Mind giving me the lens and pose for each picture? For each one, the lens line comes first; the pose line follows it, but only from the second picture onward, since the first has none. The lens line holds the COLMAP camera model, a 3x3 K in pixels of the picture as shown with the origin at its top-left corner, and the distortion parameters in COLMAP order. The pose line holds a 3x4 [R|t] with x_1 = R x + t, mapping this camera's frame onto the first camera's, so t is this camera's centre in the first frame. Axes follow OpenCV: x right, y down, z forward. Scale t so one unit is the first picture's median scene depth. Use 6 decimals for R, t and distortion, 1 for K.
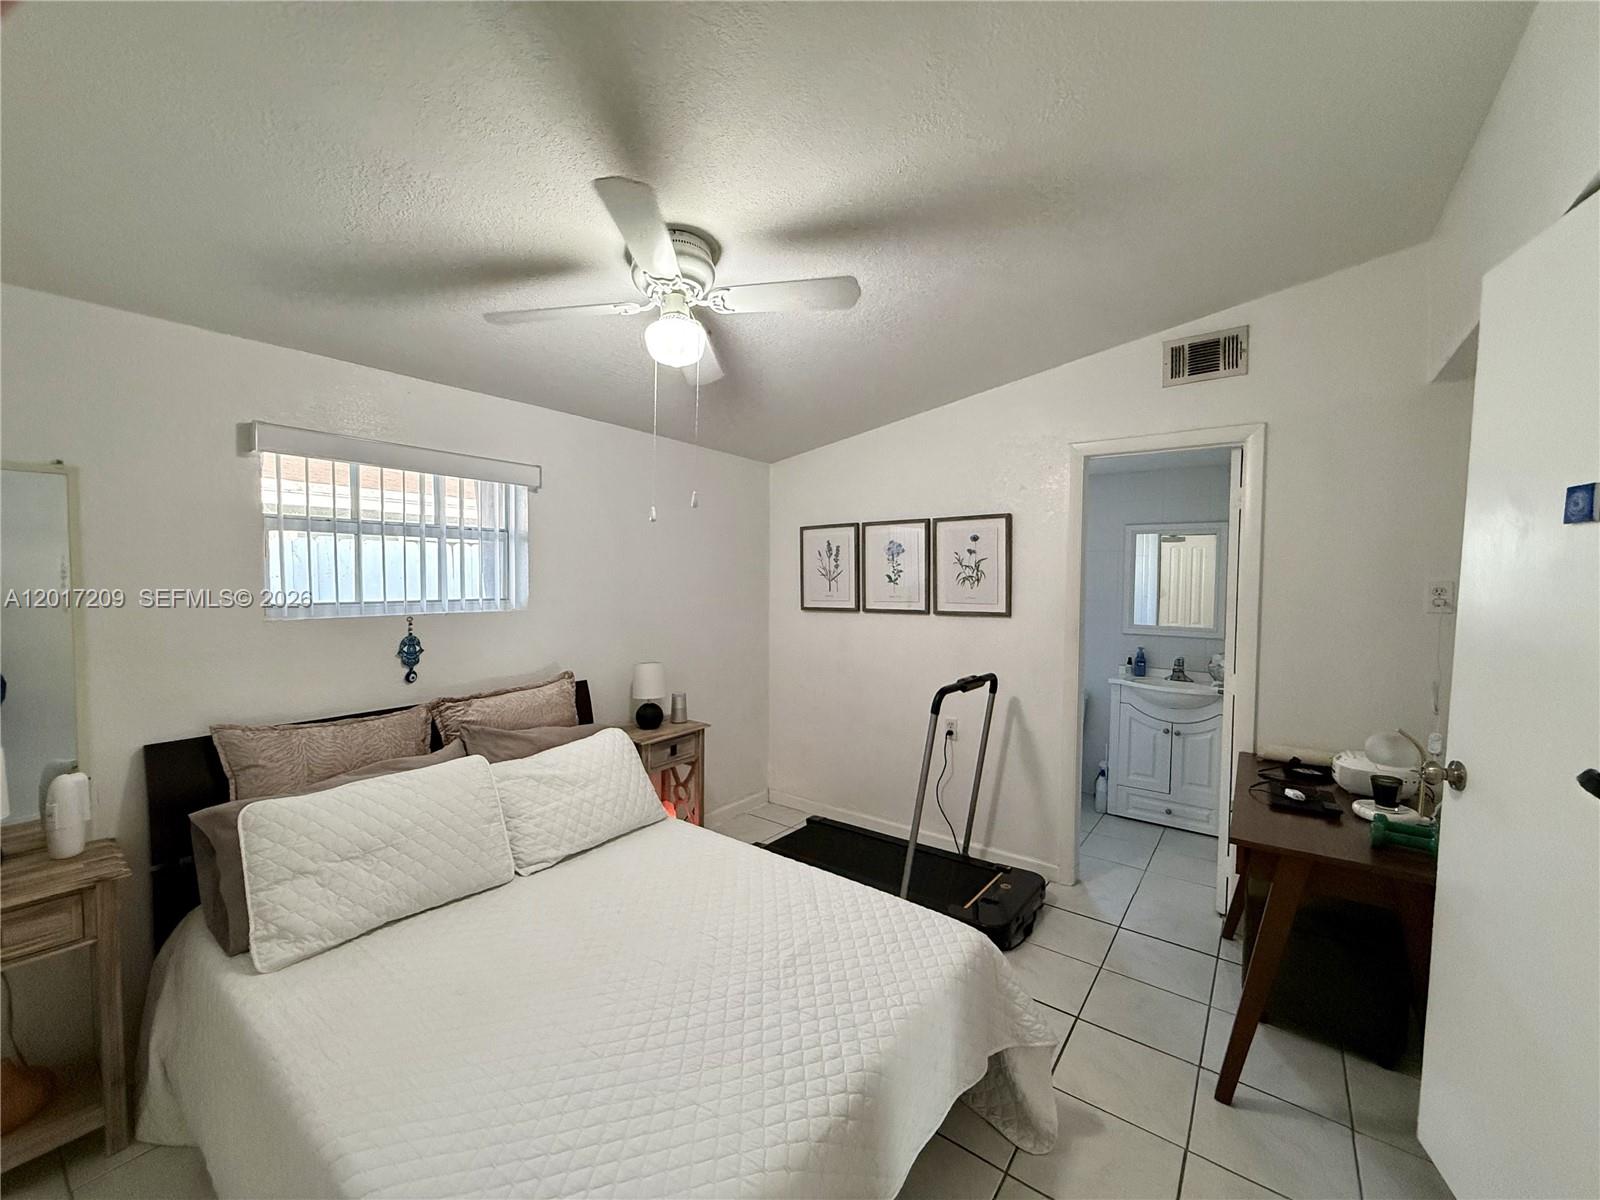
lens RADIAL K [[639.8, 0, 797.1], [0, 639.8, 598.2], [0, 0, 1]] dist [0.000406, 0.000090]
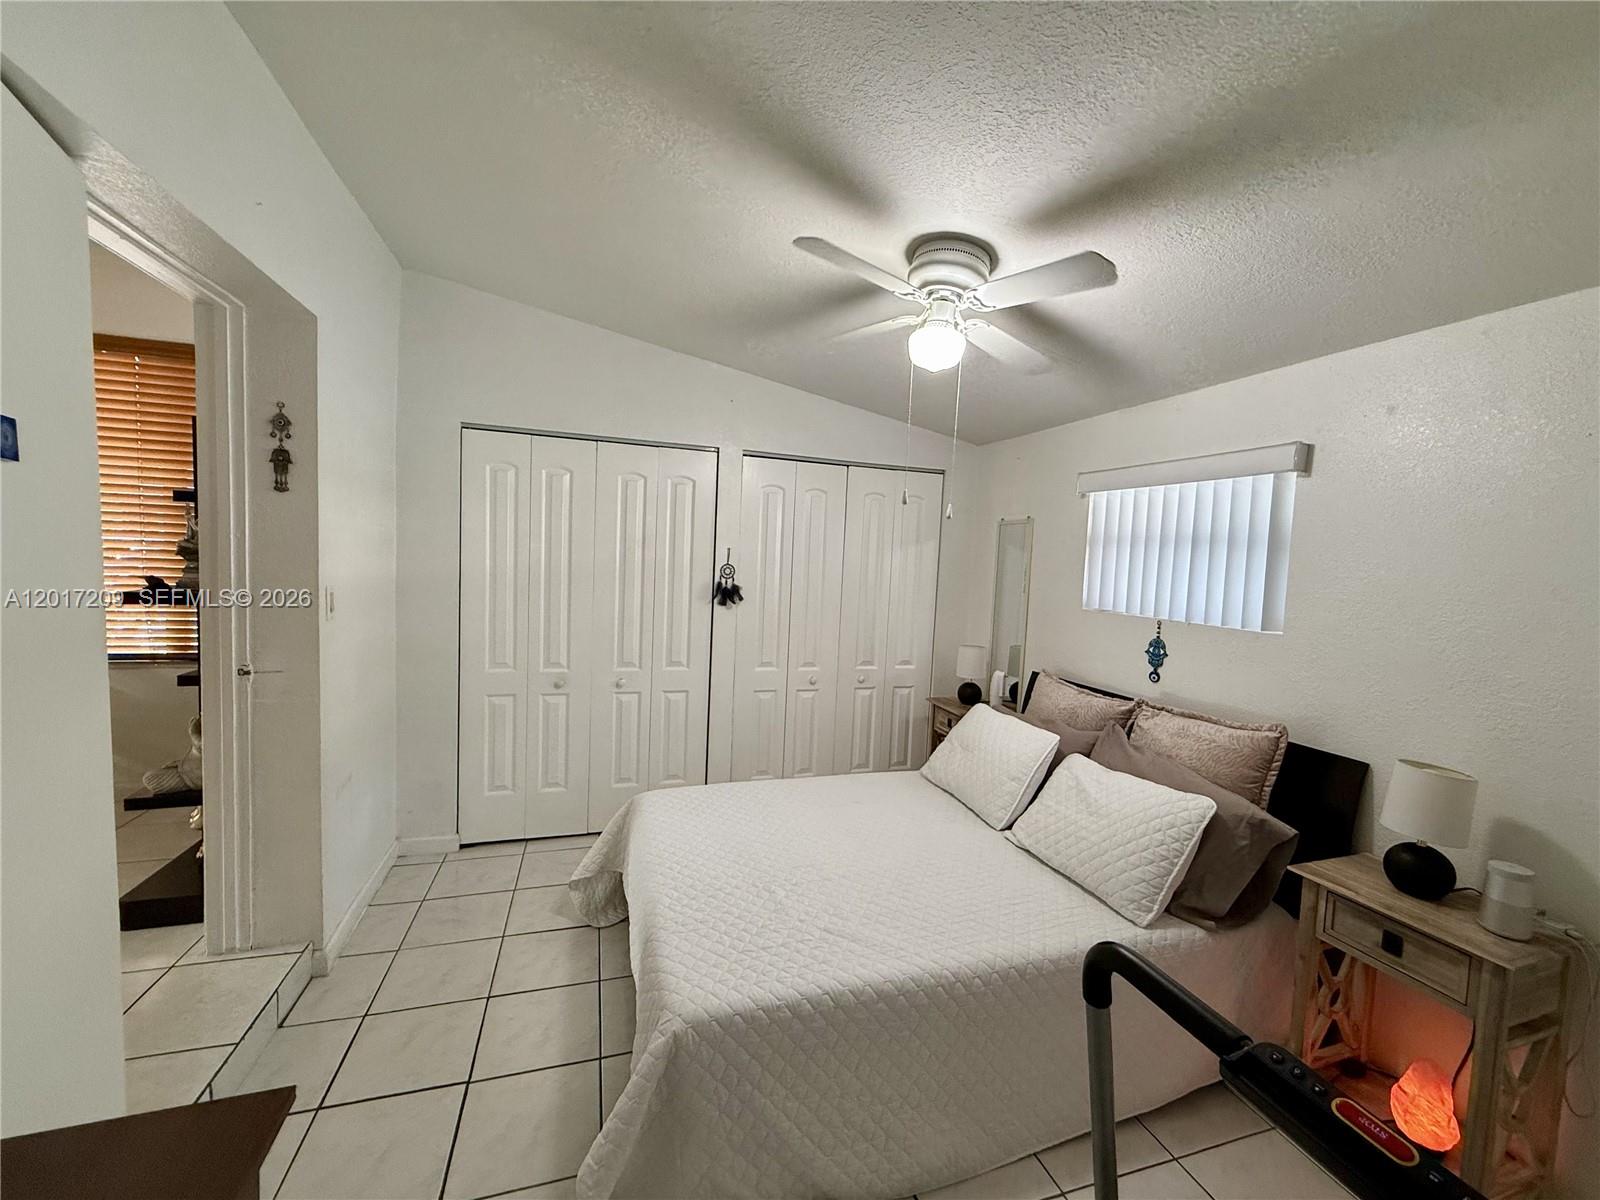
lens RADIAL K [[639.8, 0, 799.3], [0, 639.8, 599.4], [0, 0, 1]] dist [0.000406, 0.000090]
pose [[-0.575531, 0.021576, -0.817495, 0.615248], [-0.081875, 0.993109, 0.083852, -0.046933], [0.813671, 0.115192, -0.569798, 1.109220]]
